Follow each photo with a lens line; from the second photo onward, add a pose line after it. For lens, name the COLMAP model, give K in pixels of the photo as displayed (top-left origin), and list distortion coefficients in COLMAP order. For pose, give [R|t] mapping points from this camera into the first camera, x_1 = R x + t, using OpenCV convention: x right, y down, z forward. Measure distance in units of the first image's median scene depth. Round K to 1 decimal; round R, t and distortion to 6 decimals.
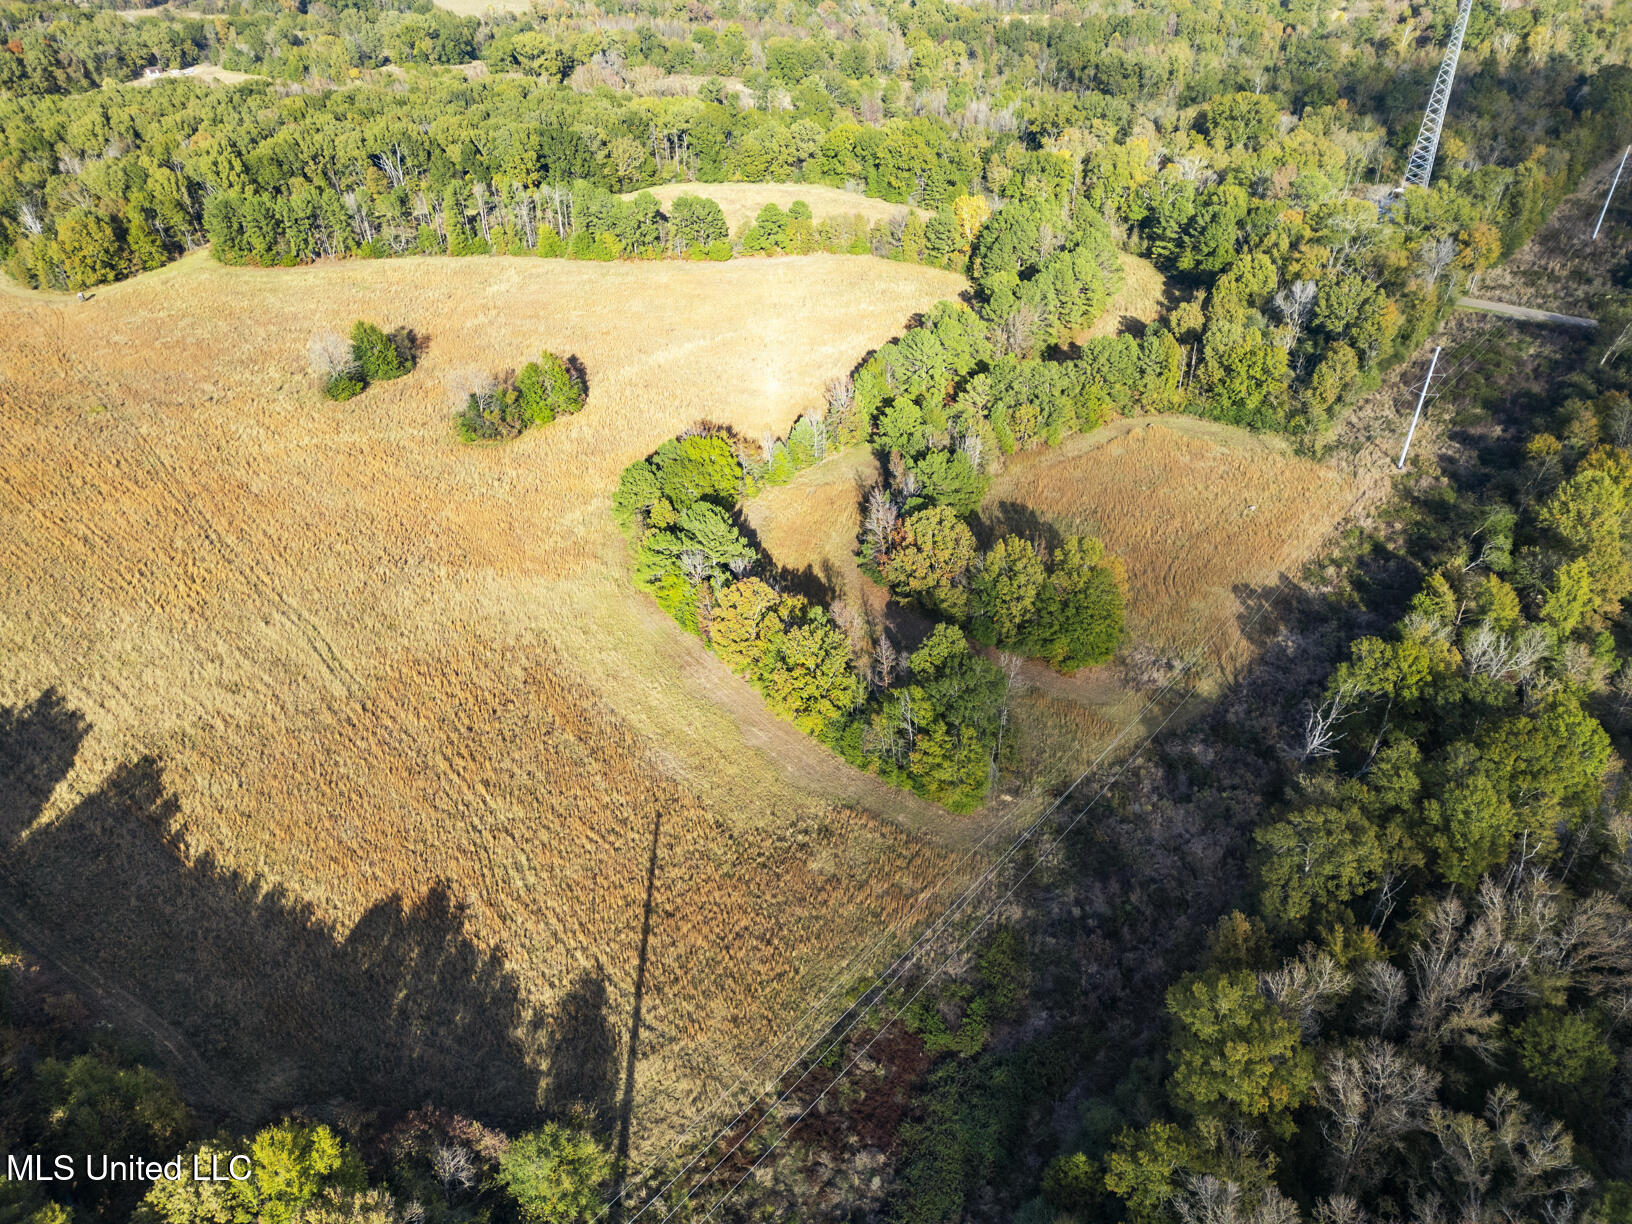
lens RADIAL K [[1152.8, 0, 813.7], [0, 1152.8, 612.9], [0, 0, 1]] dist [0.029675, -0.021808]
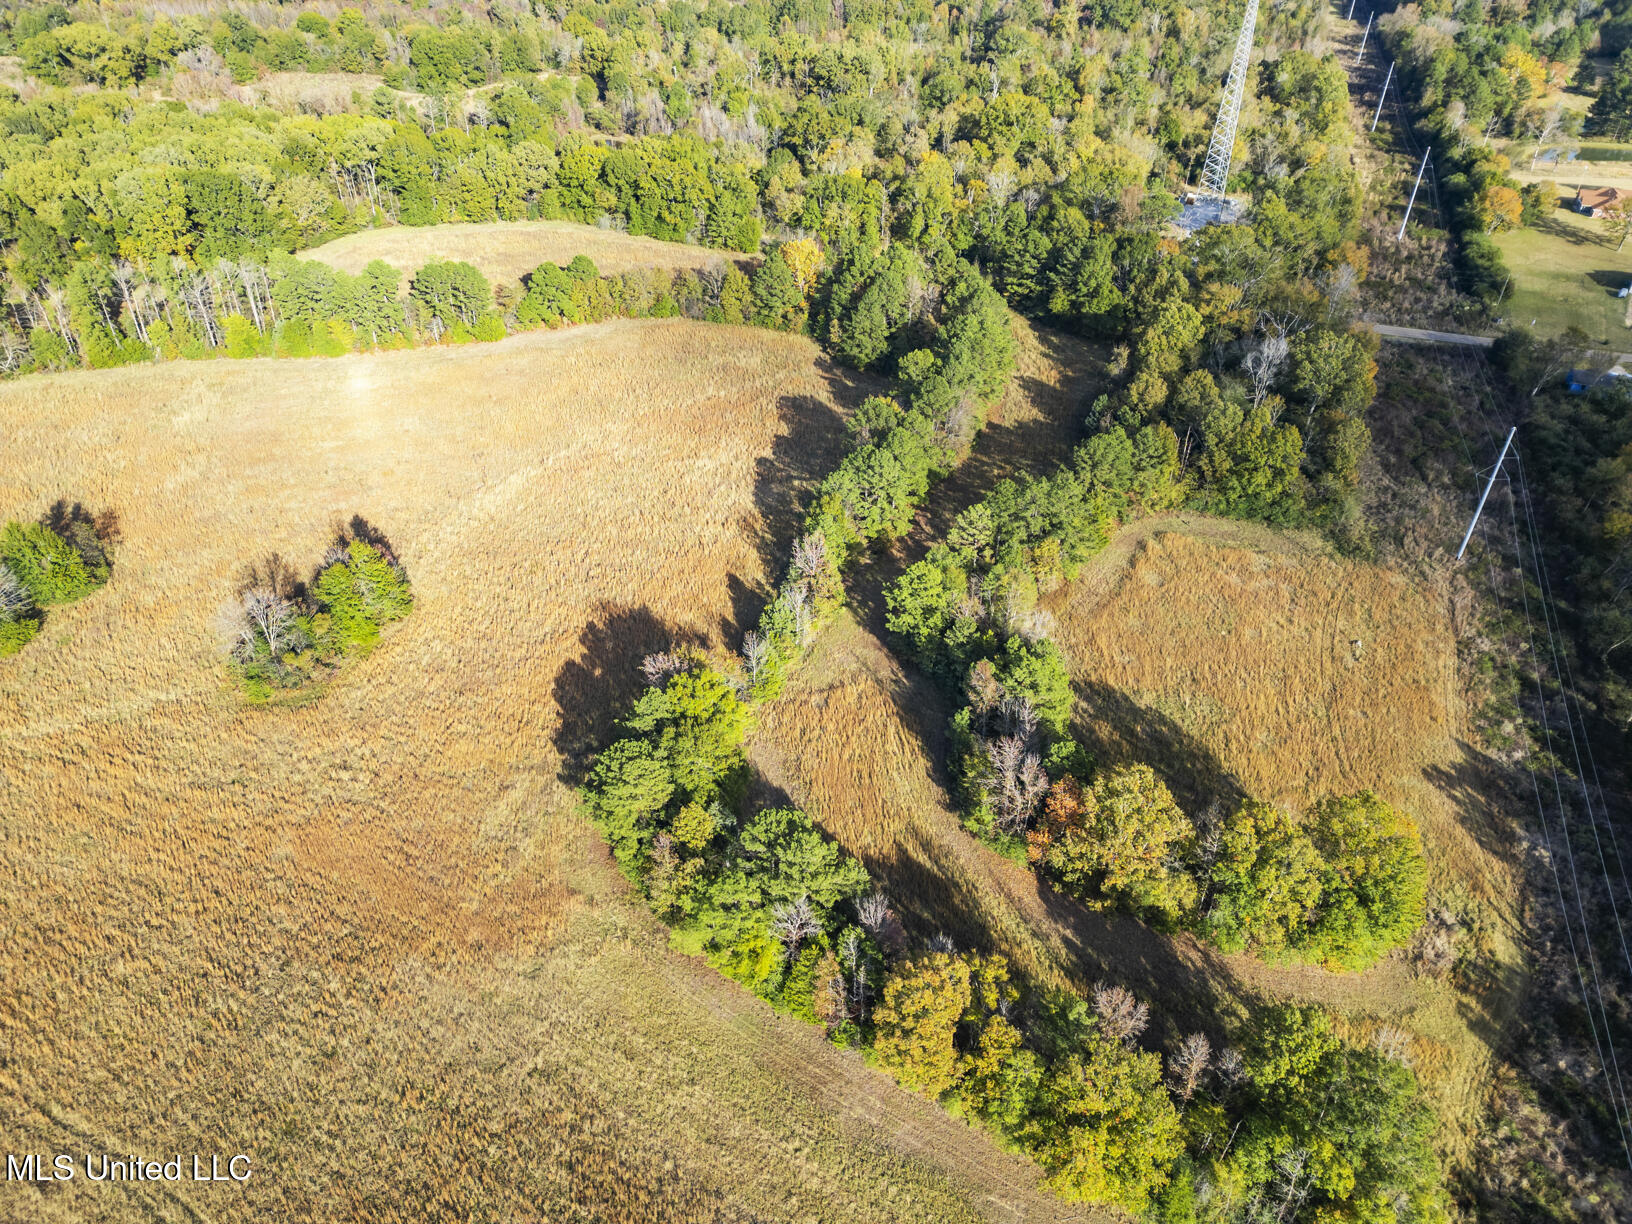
lens RADIAL K [[1152.8, 0, 819.1], [0, 1152.8, 609.4], [0, 0, 1]] dist [0.029675, -0.021808]
pose [[0.939161, -0.165350, 0.301059, -0.144361], [0.158469, 0.986229, 0.047319, -0.136362], [-0.304737, 0.003268, 0.952431, 0.208393]]
